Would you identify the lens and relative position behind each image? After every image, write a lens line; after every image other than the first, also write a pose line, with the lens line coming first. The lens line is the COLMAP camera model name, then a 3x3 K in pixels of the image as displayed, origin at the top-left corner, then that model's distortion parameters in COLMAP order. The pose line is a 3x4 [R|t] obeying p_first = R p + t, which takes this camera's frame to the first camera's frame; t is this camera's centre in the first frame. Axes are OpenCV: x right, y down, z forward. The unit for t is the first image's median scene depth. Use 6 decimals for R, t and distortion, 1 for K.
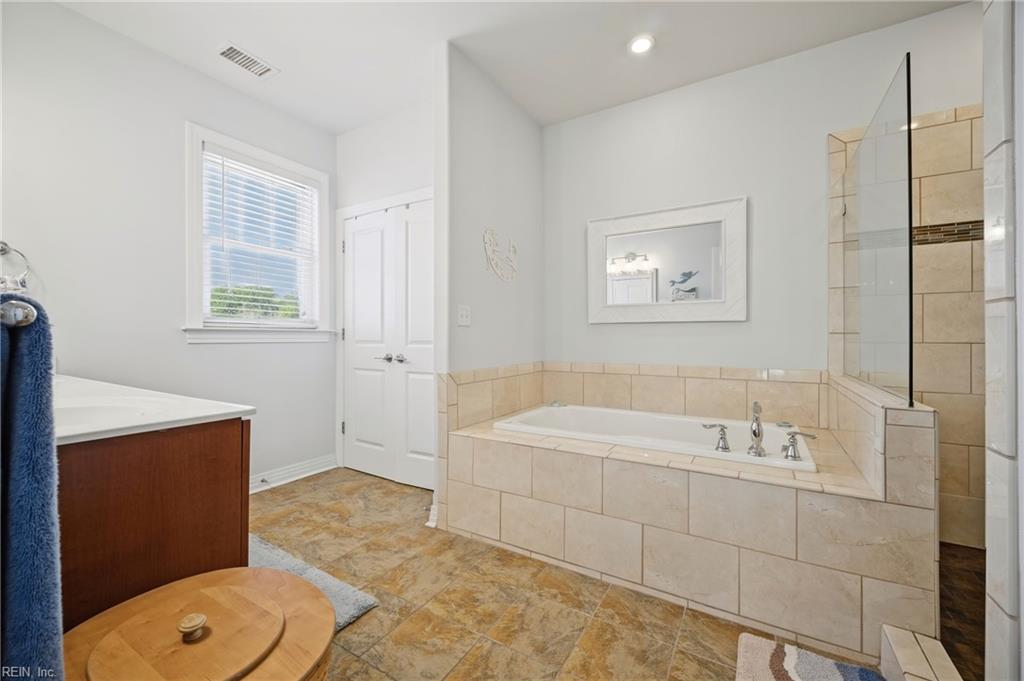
lens RADIAL K [[406.0, 0, 508.5], [0, 406.0, 337.1], [0, 0, 1]] dist [0.000849, 0.000061]
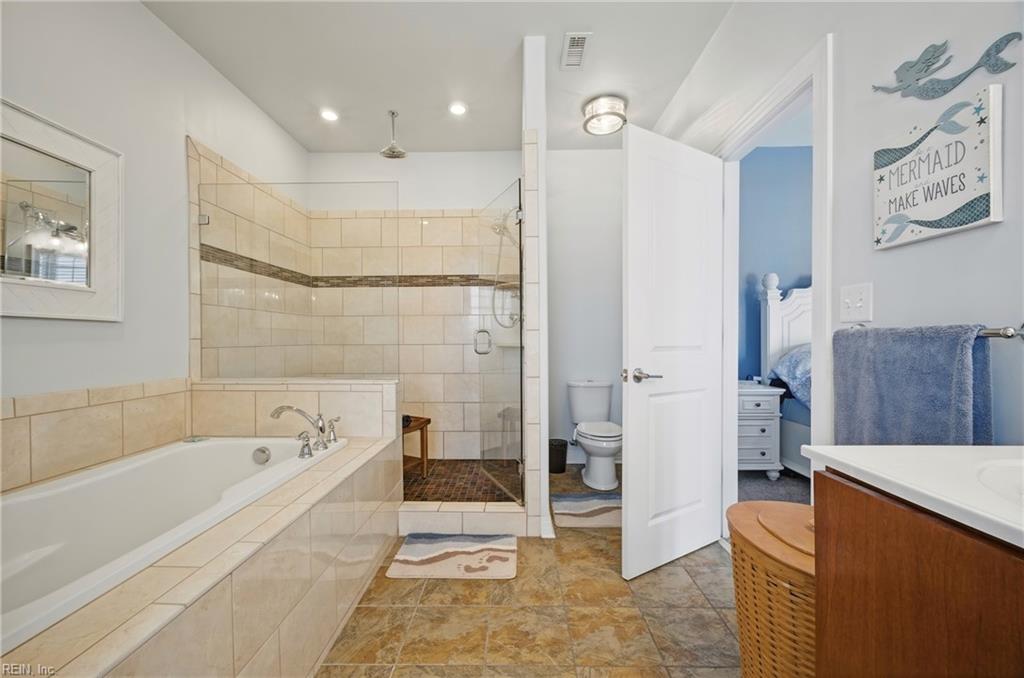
lens RADIAL K [[406.0, 0, 507.3], [0, 406.0, 340.1], [0, 0, 1]] dist [0.000849, 0.000061]
pose [[-0.497156, -0.000782, 0.867661, -0.724739], [0.005663, 0.999975, 0.004147, -0.010672], [-0.867643, 0.006976, -0.497139, 1.322204]]
